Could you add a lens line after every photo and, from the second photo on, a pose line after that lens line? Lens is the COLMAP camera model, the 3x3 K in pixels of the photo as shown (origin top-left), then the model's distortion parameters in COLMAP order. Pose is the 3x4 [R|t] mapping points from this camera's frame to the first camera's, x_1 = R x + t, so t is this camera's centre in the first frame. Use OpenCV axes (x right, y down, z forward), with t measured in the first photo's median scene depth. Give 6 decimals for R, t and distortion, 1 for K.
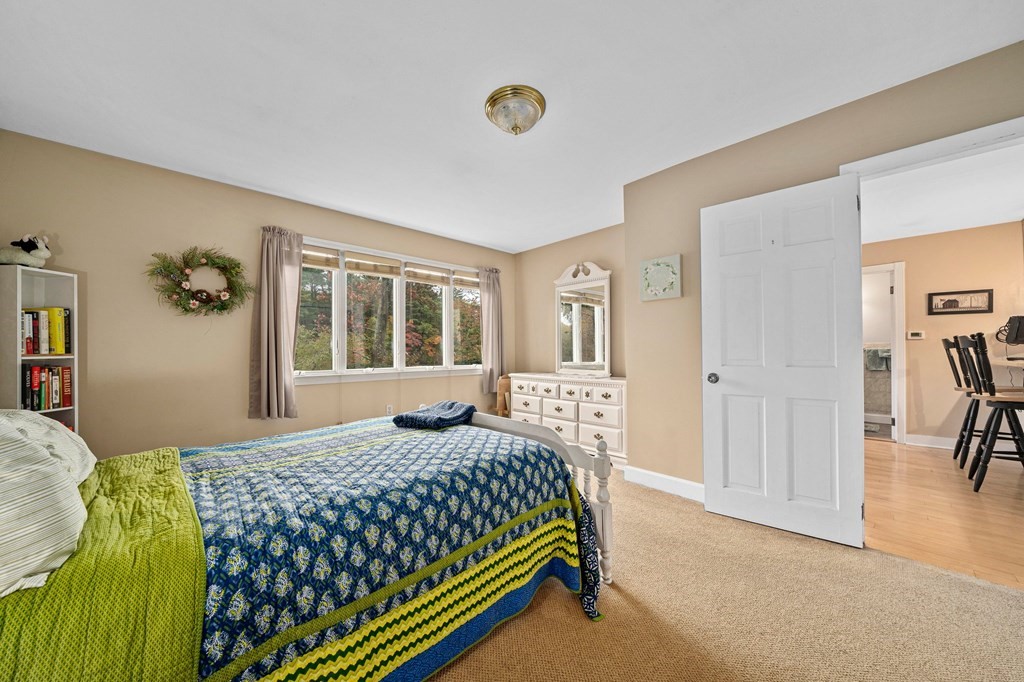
lens RADIAL K [[364.4, 0, 511.4], [0, 364.4, 346.5], [0, 0, 1]] dist [-0.001933, -0.000009]
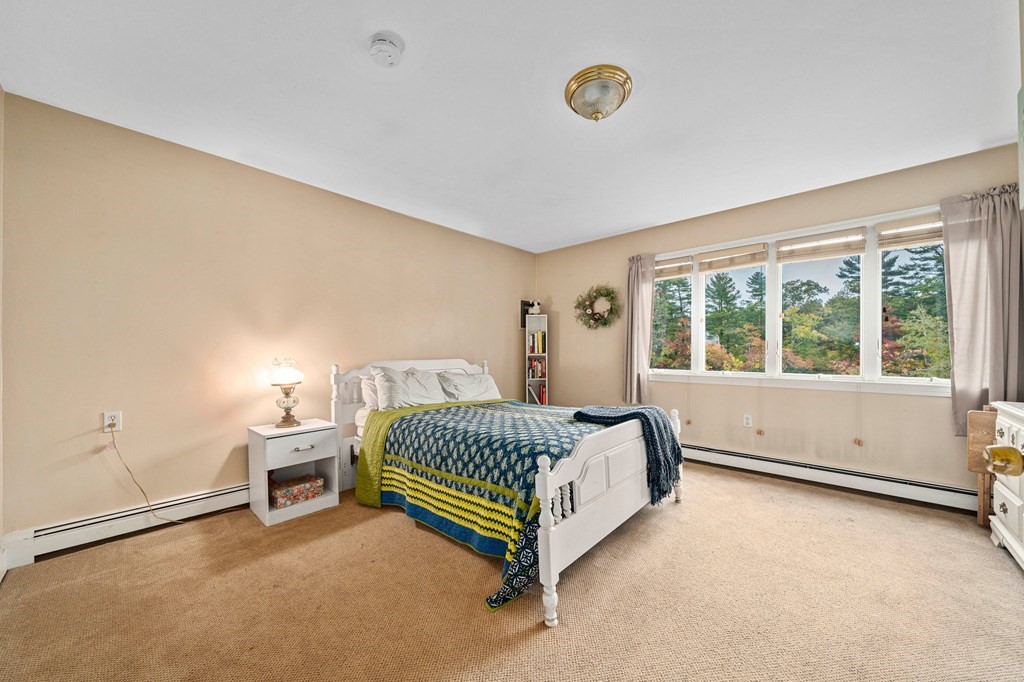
lens RADIAL K [[364.4, 0, 511.4], [0, 364.4, 346.5], [0, 0, 1]] dist [-0.001933, -0.000009]
pose [[0.067974, -0.010451, -0.997632, 0.719571], [0.011421, 0.999888, -0.009696, -0.000191], [0.997622, -0.010735, 0.068085, 0.551401]]
